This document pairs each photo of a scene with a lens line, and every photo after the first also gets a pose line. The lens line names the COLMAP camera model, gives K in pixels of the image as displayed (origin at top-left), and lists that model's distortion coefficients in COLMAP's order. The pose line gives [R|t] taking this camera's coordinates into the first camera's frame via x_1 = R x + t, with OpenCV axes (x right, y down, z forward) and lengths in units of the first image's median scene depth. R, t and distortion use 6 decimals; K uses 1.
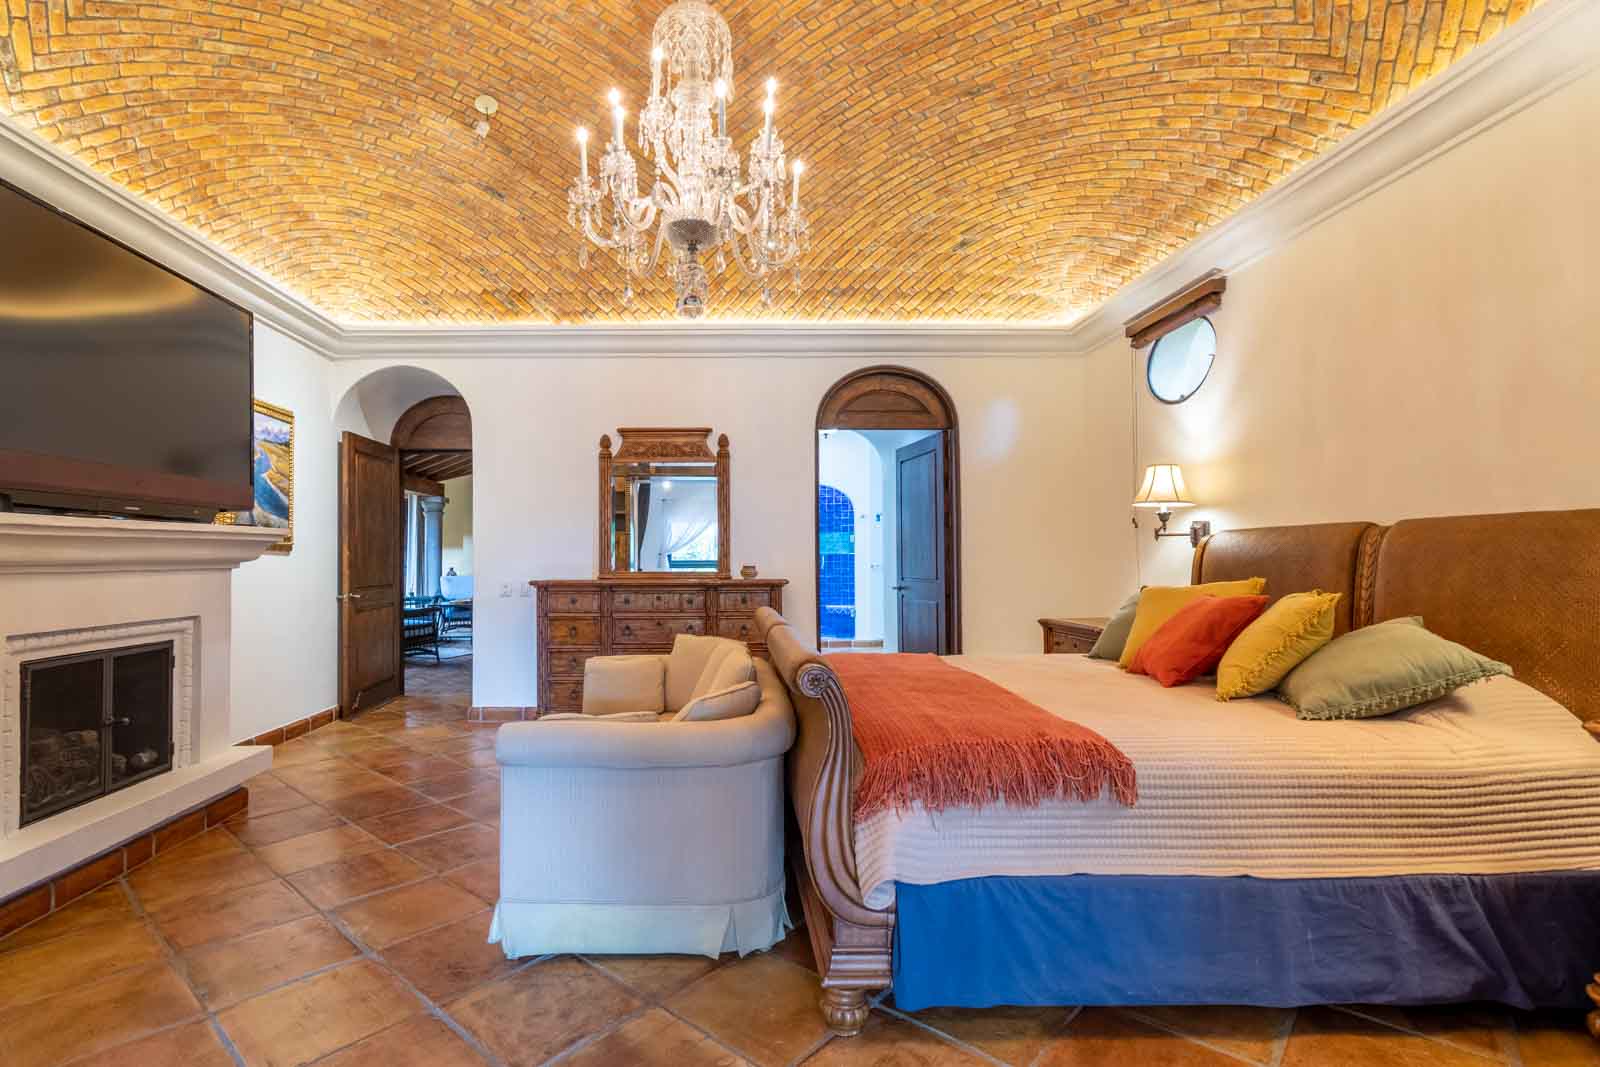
lens RADIAL K [[929.4, 0, 798.2], [0, 929.4, 533.4], [0, 0, 1]] dist [-0.002507, -0.000420]
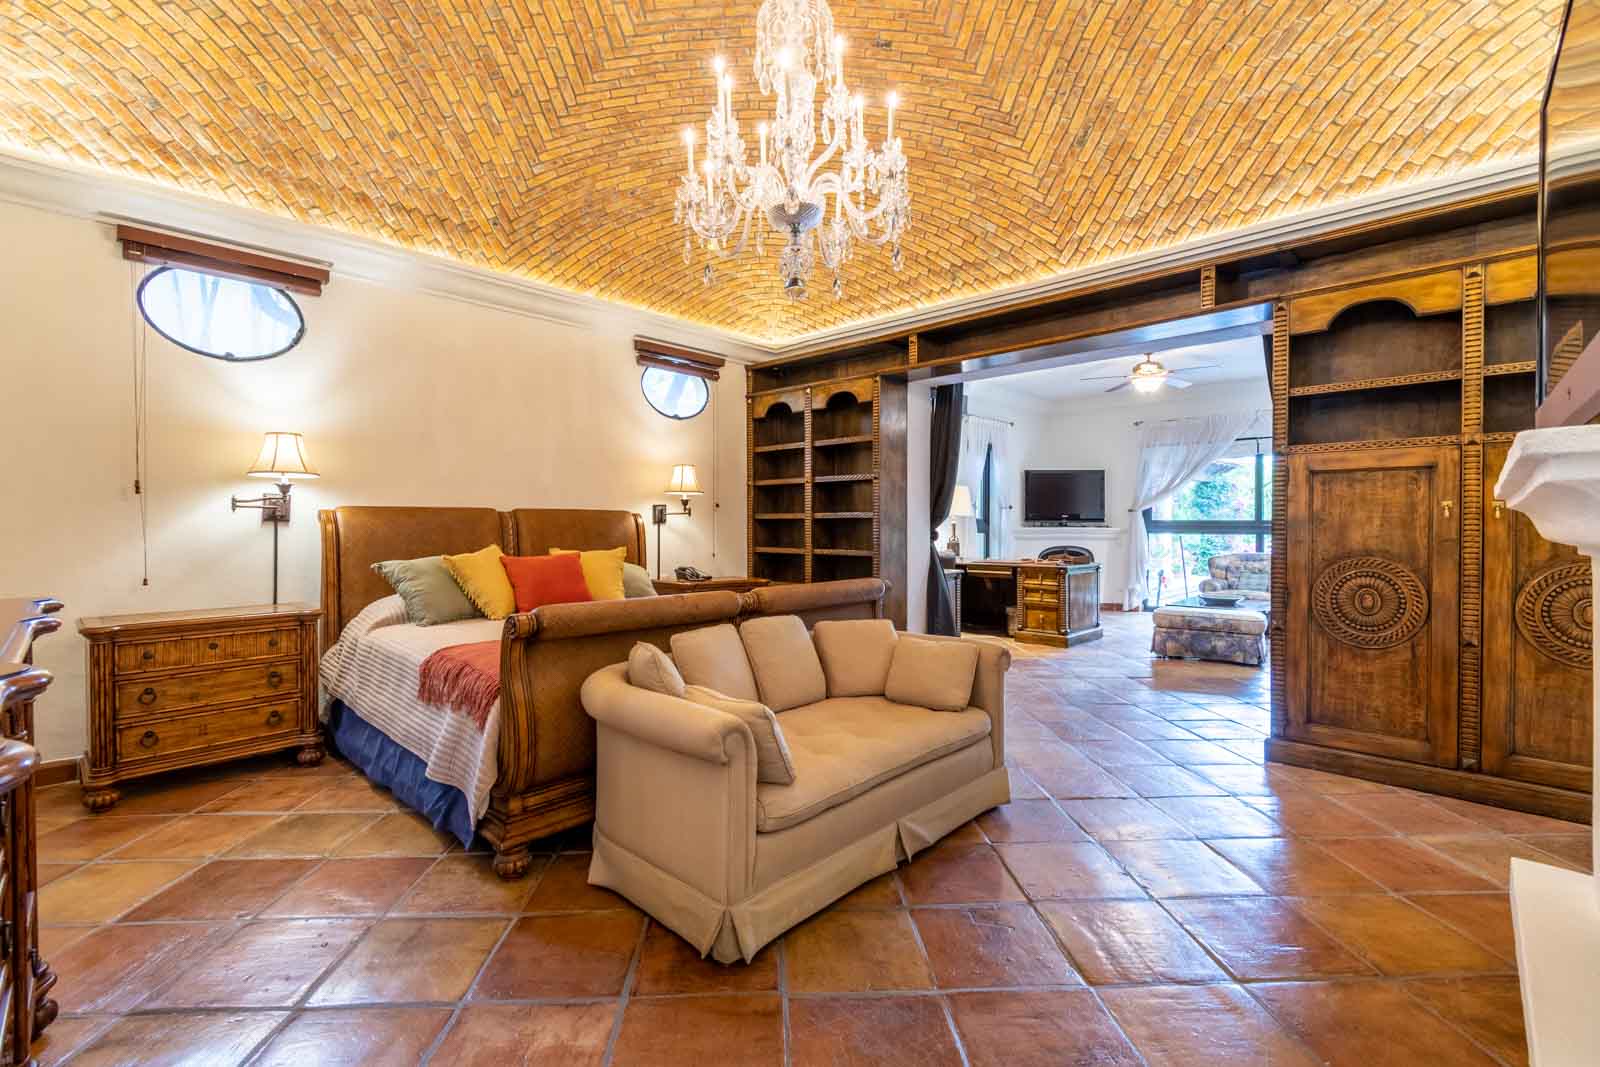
lens RADIAL K [[712.7, 0, 798.5], [0, 712.7, 536.4], [0, 0, 1]] dist [0.000081, -0.009977]
pose [[-0.724458, -0.001649, 0.689317, -0.543066], [-0.012035, 0.999875, -0.010257, 0.037282], [-0.689214, -0.015726, -0.724387, 1.280102]]
